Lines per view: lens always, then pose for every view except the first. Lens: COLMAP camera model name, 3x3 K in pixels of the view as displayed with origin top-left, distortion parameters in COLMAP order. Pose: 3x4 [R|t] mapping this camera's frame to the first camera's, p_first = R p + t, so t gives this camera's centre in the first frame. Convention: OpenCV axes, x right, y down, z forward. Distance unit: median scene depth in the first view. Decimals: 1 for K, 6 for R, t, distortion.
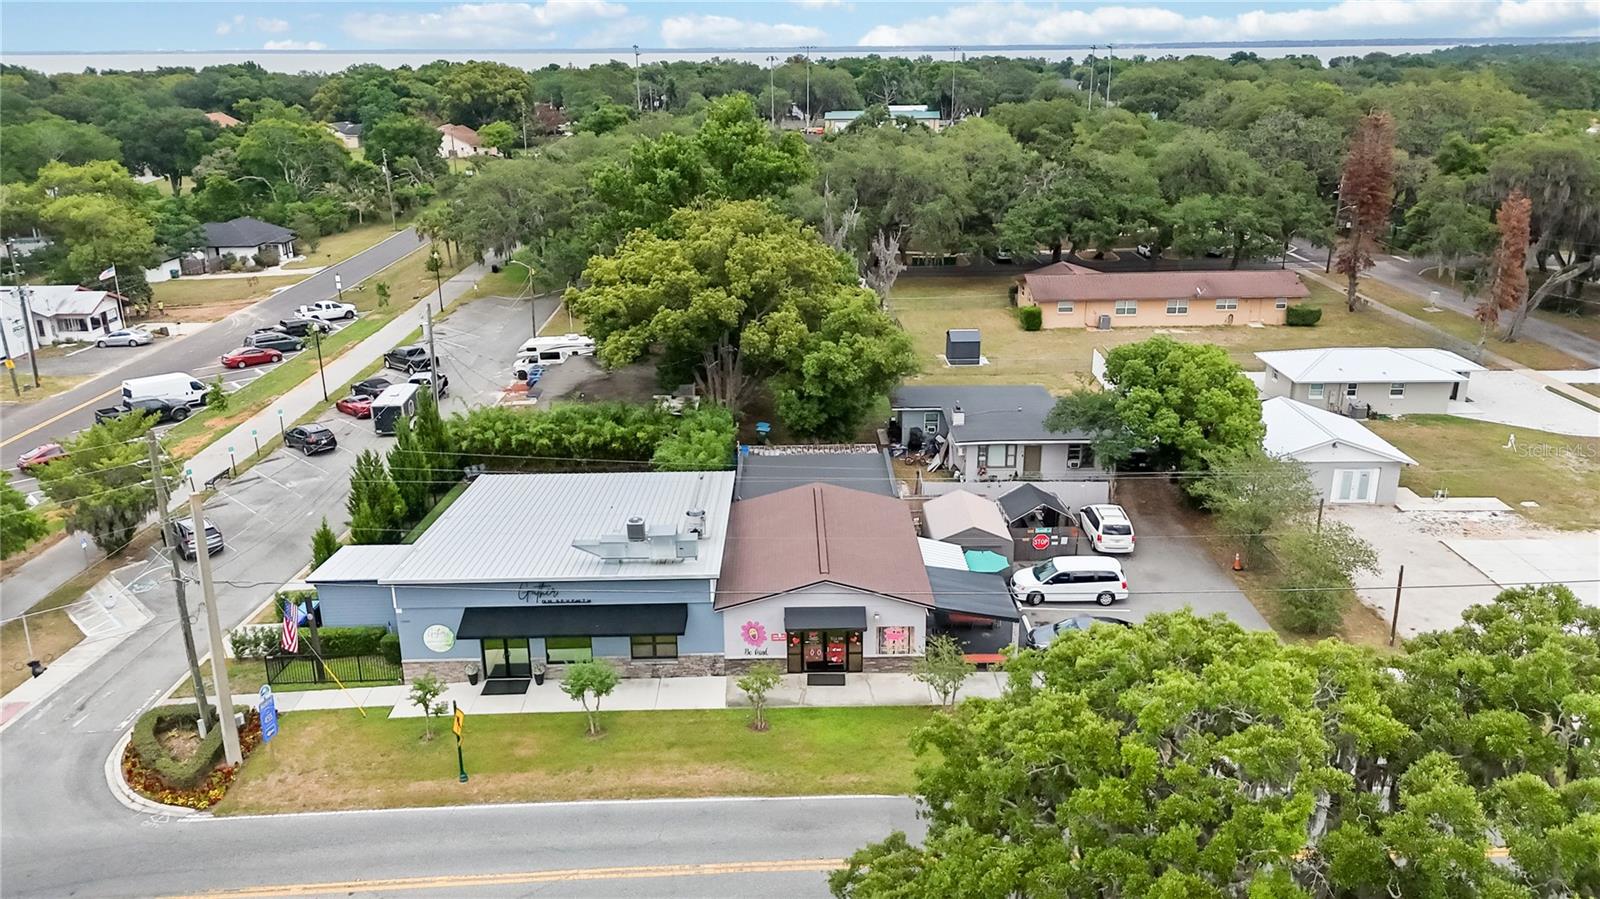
lens RADIAL K [[1155.2, 0, 797.2], [0, 1155.2, 456.0], [0, 0, 1]] dist [0.077736, -0.077536]
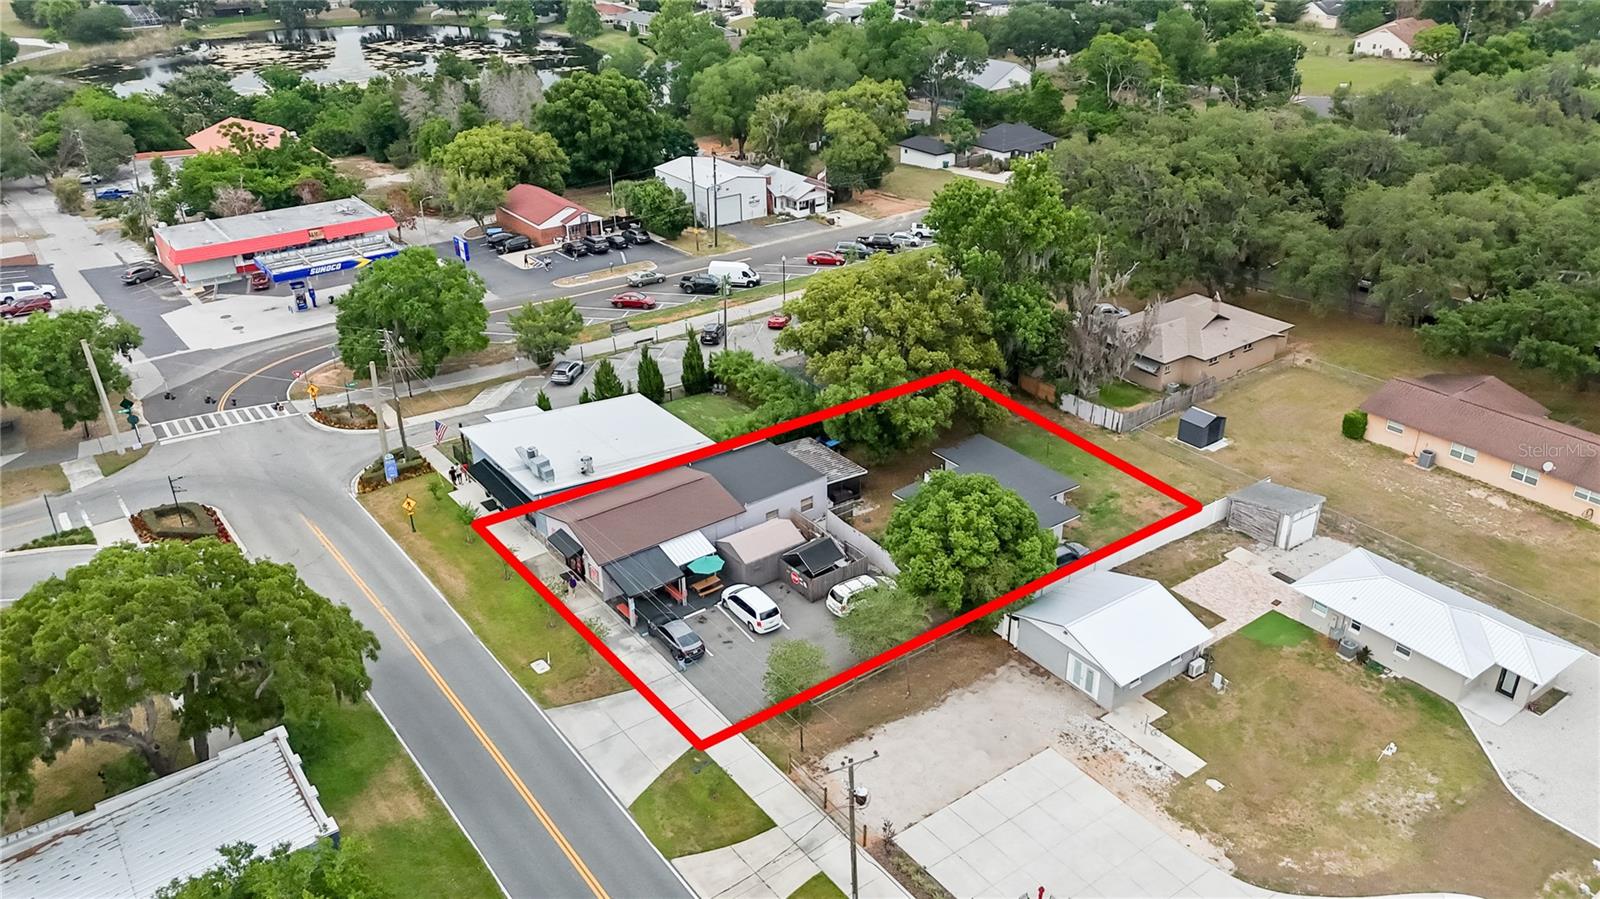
lens RADIAL K [[1185.6, 0, 816.1], [0, 1185.6, 452.1], [0, 0, 1]] dist [0.037773, -0.010301]
pose [[0.590494, 0.367021, -0.718758, 0.944156], [-0.258696, 0.929692, 0.262200, -0.350579], [0.764456, 0.031112, 0.643924, 0.106021]]
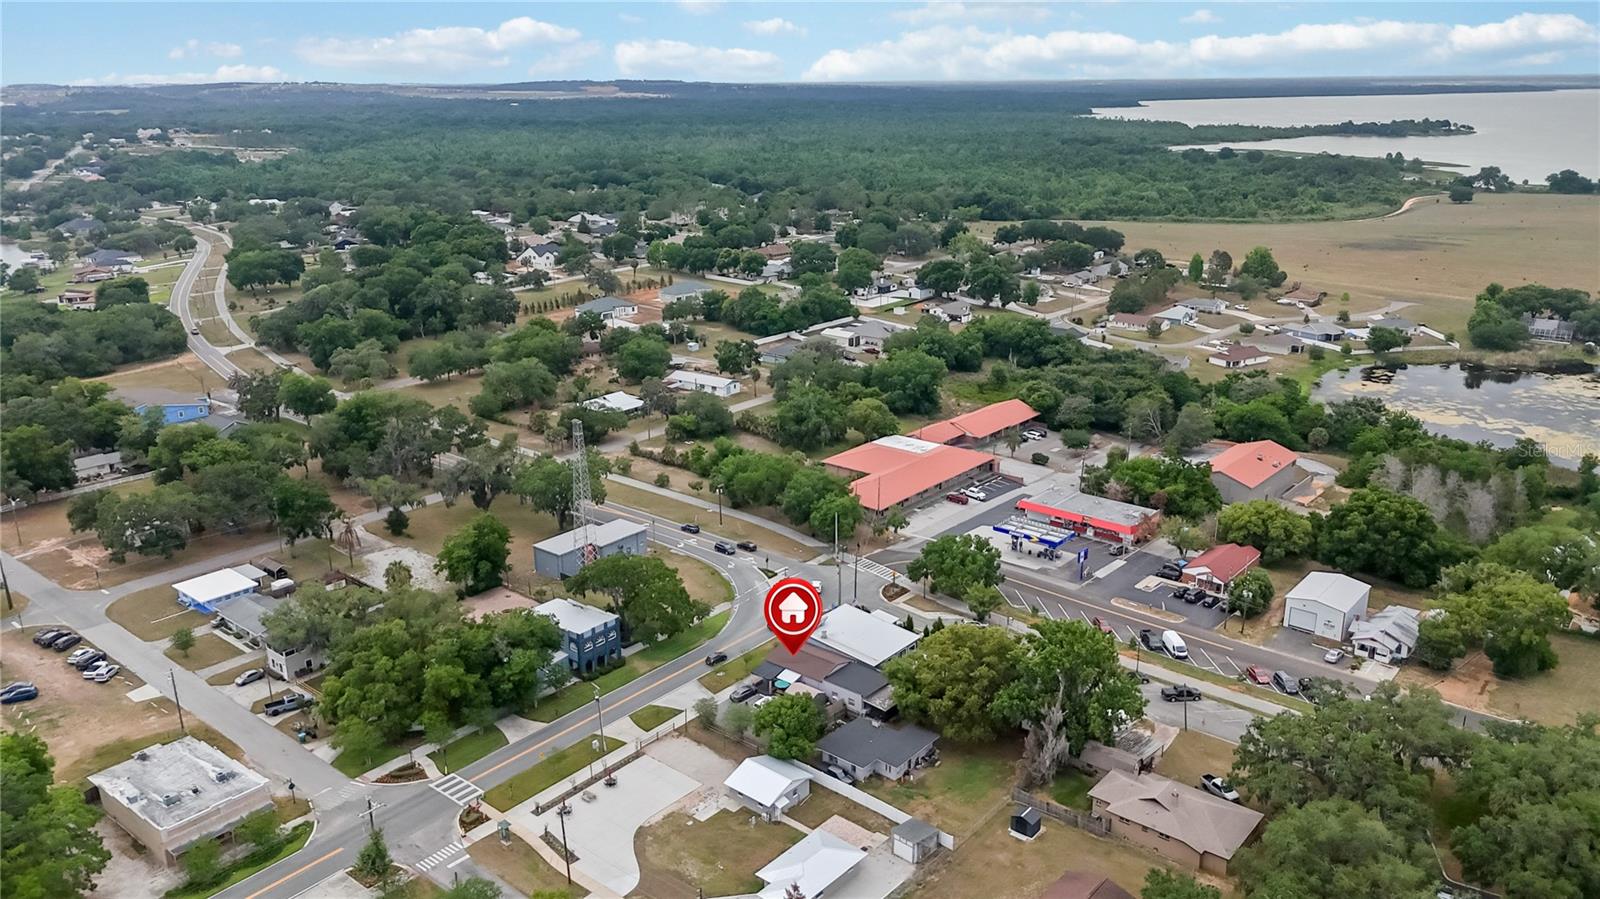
lens RADIAL K [[1159.0, 0, 800.0], [0, 1159.0, 449.5], [0, 0, 1]] dist [0.070943, -0.069307]
pose [[-0.648754, 0.237190, -0.723090, 1.807698], [-0.241062, 0.837201, 0.490901, -1.617412], [0.721808, 0.492784, -0.485960, 1.755041]]
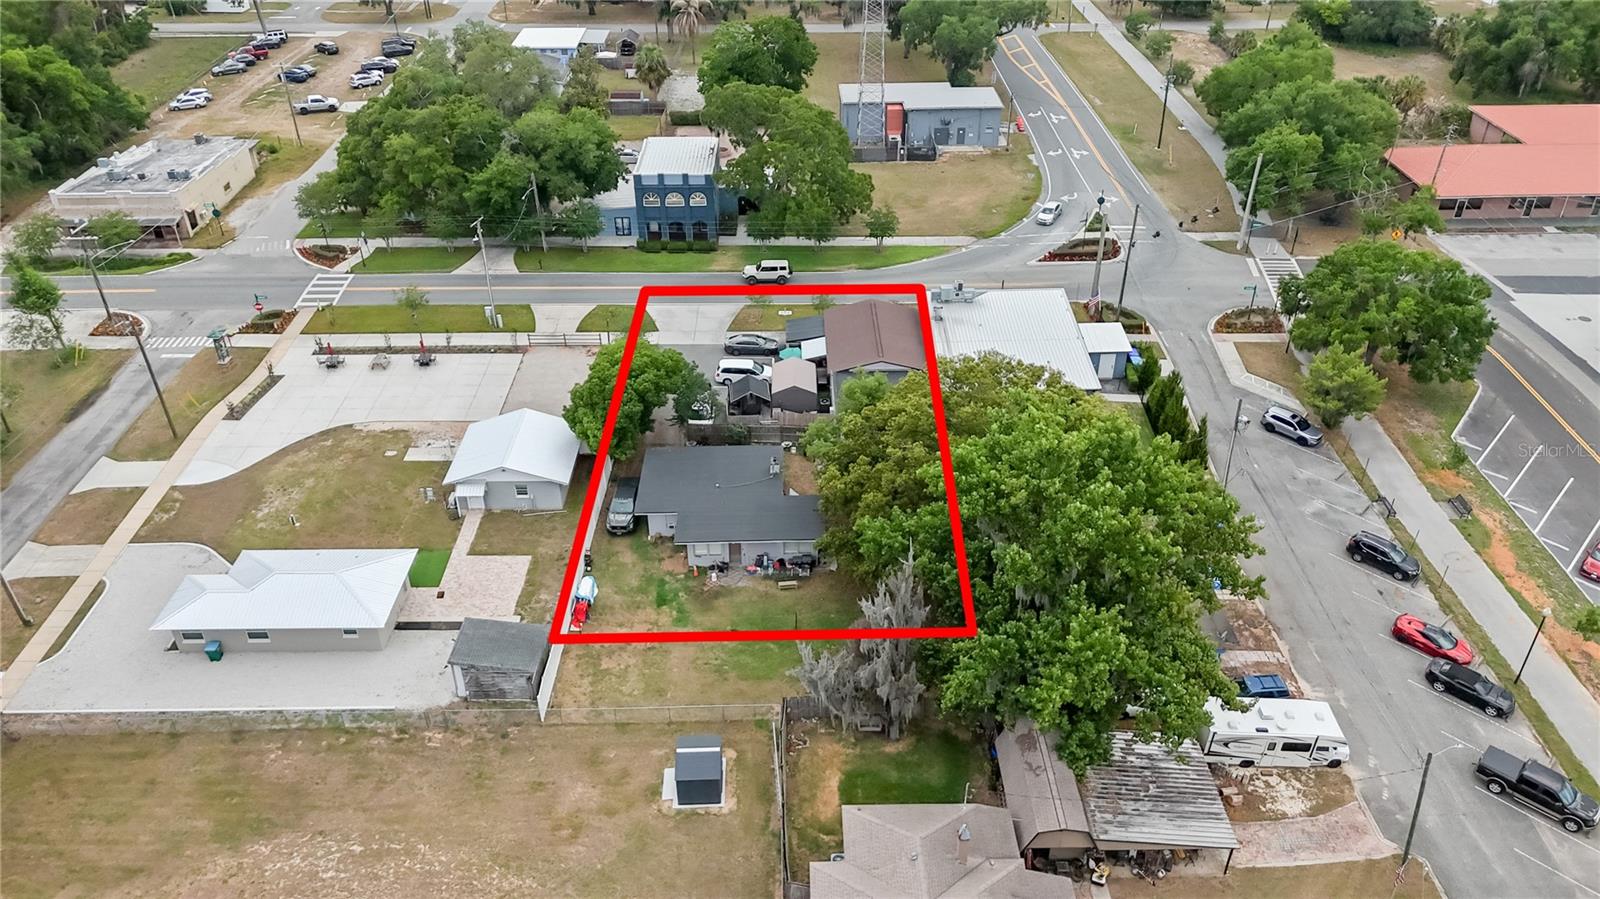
lens RADIAL K [[1159.0, 0, 800.0], [0, 1159.0, 449.5], [0, 0, 1]] dist [0.070943, -0.069307]
pose [[-0.999909, 0.013439, 0.000922, 0.112377], [0.008927, 0.609819, 0.792490, -0.993785], [0.010088, 0.792427, -0.609884, 1.711773]]
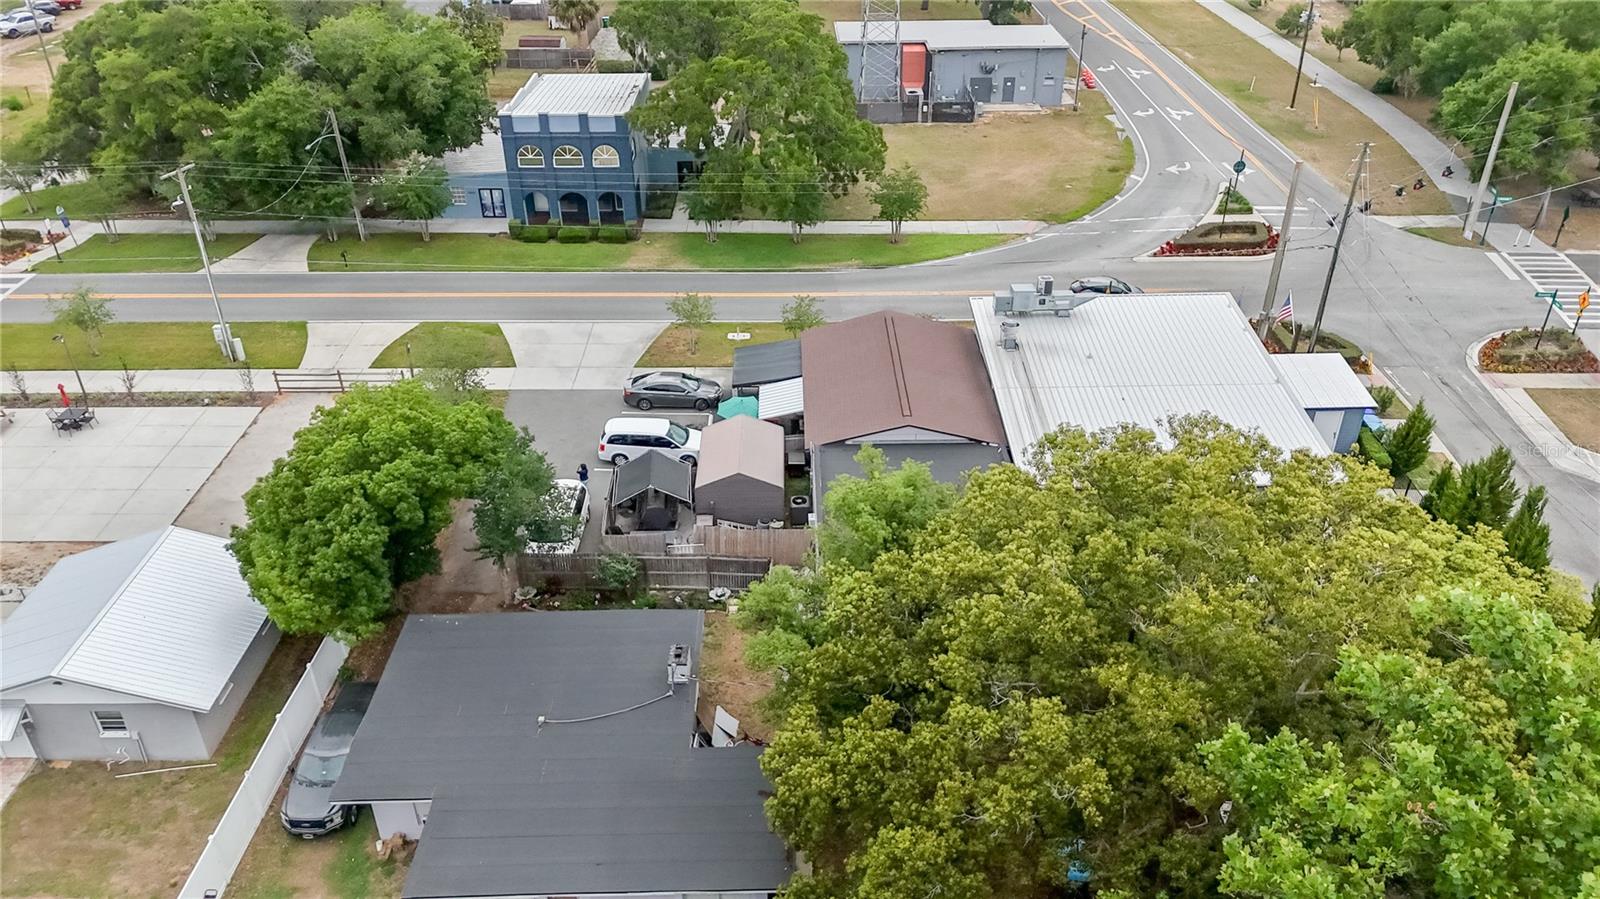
lens RADIAL K [[1159.0, 0, 800.0], [0, 1159.0, 449.5], [0, 0, 1]] dist [0.070943, -0.069307]
pose [[-0.999927, 0.012025, 0.001513, 0.081684], [0.008805, 0.634922, 0.772526, -0.513026], [0.008329, 0.772482, -0.634982, 1.258860]]
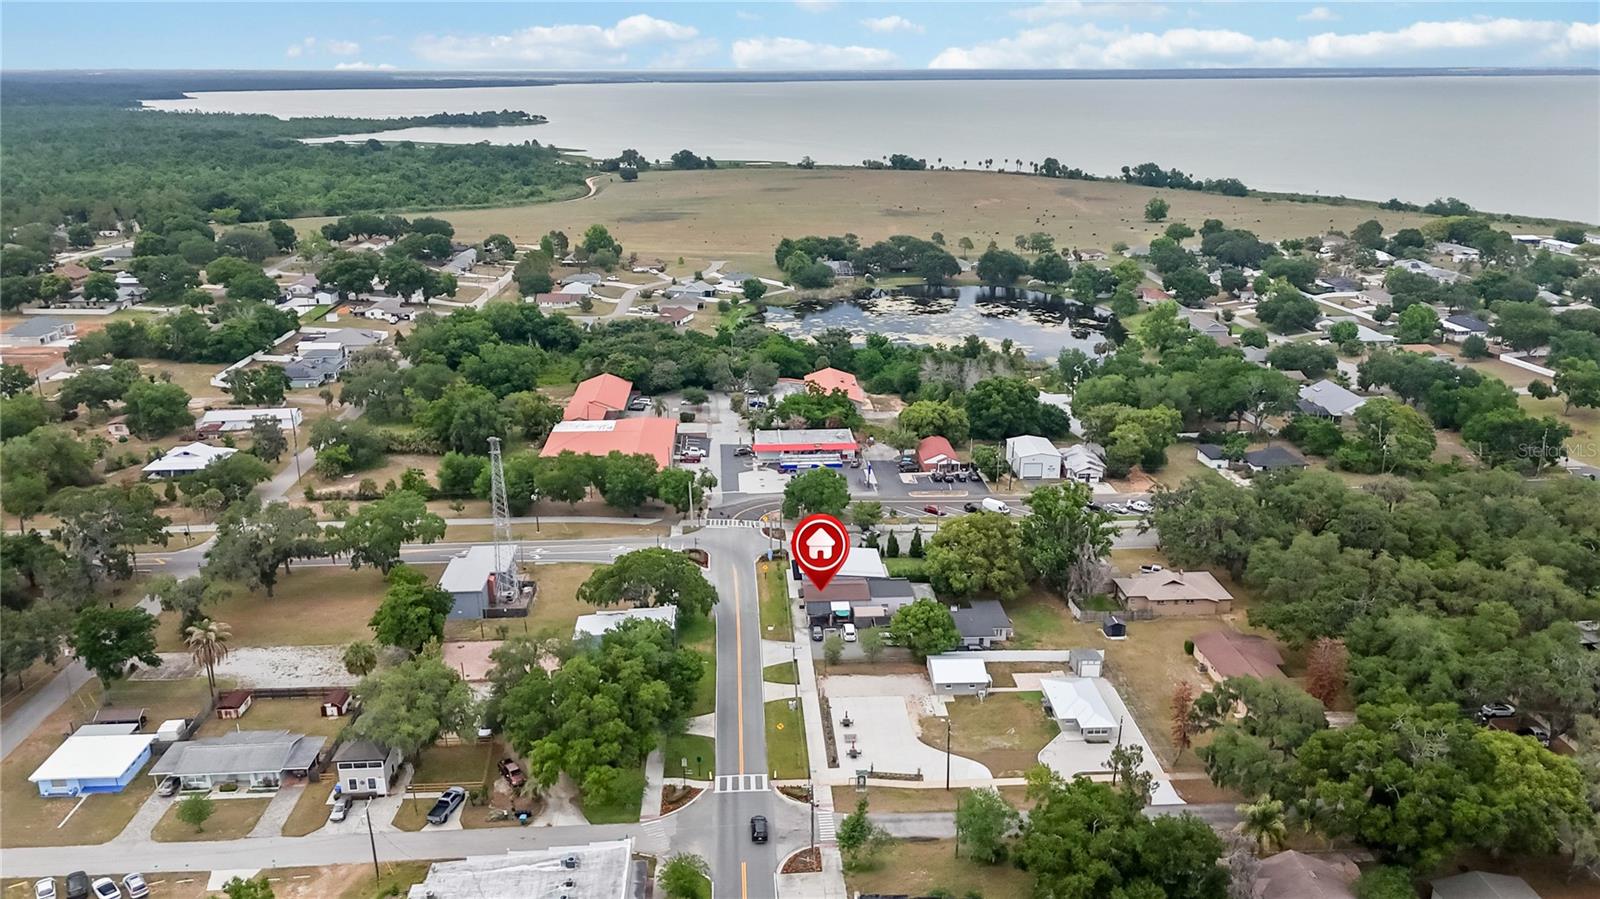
lens RADIAL K [[1170.6, 0, 800.0], [0, 1170.6, 449.5], [0, 0, 1]] dist [0.092760, -0.116923]
pose [[0.048362, 0.310383, -0.949381, 2.677931], [-0.325974, 0.903355, 0.278731, -1.044507], [0.944141, 0.295993, 0.144865, 0.122126]]
